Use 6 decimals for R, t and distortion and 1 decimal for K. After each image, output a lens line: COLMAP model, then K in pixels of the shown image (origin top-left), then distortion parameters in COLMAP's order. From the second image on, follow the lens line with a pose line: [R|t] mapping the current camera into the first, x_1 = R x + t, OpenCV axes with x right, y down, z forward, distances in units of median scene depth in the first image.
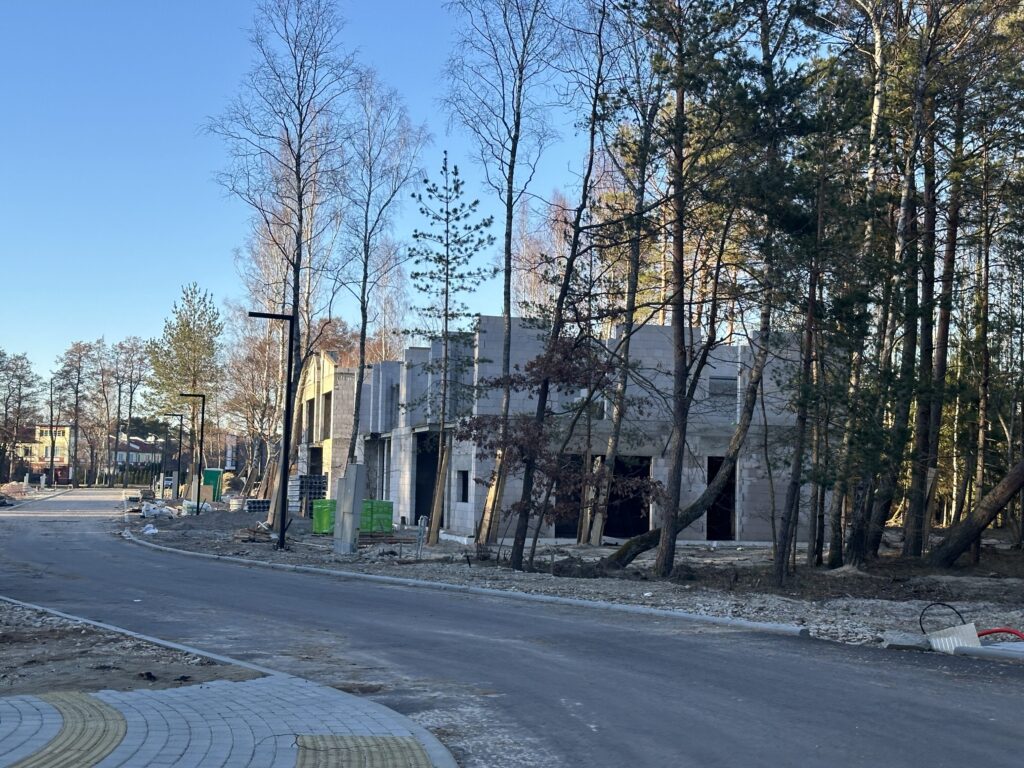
lens RADIAL K [[1409.9, 0, 513.8], [0, 1409.9, 385.6], [0, 0, 1]] dist [0.146852, 0.000000]
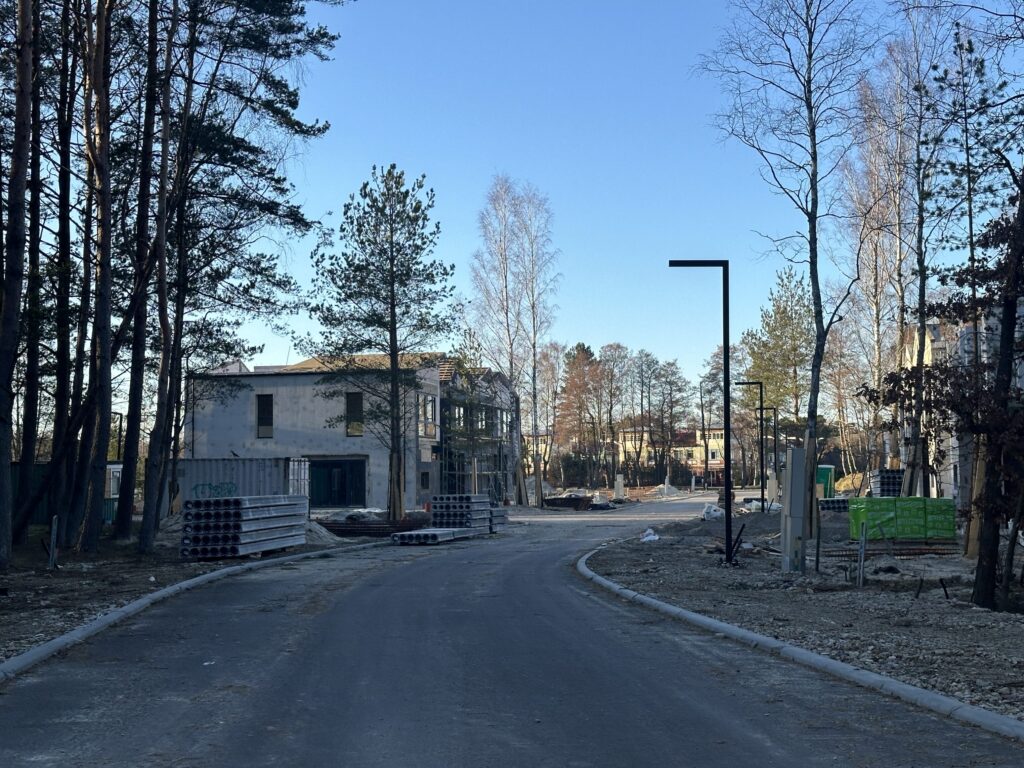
lens RADIAL K [[1409.9, 0, 508.7], [0, 1409.9, 379.4], [0, 0, 1]] dist [0.146852, 0.000000]
pose [[0.886660, -0.065219, -0.457799, 0.038682], [0.063244, 0.997804, -0.019658, 0.010021], [0.458076, -0.011523, 0.888838, 0.114133]]
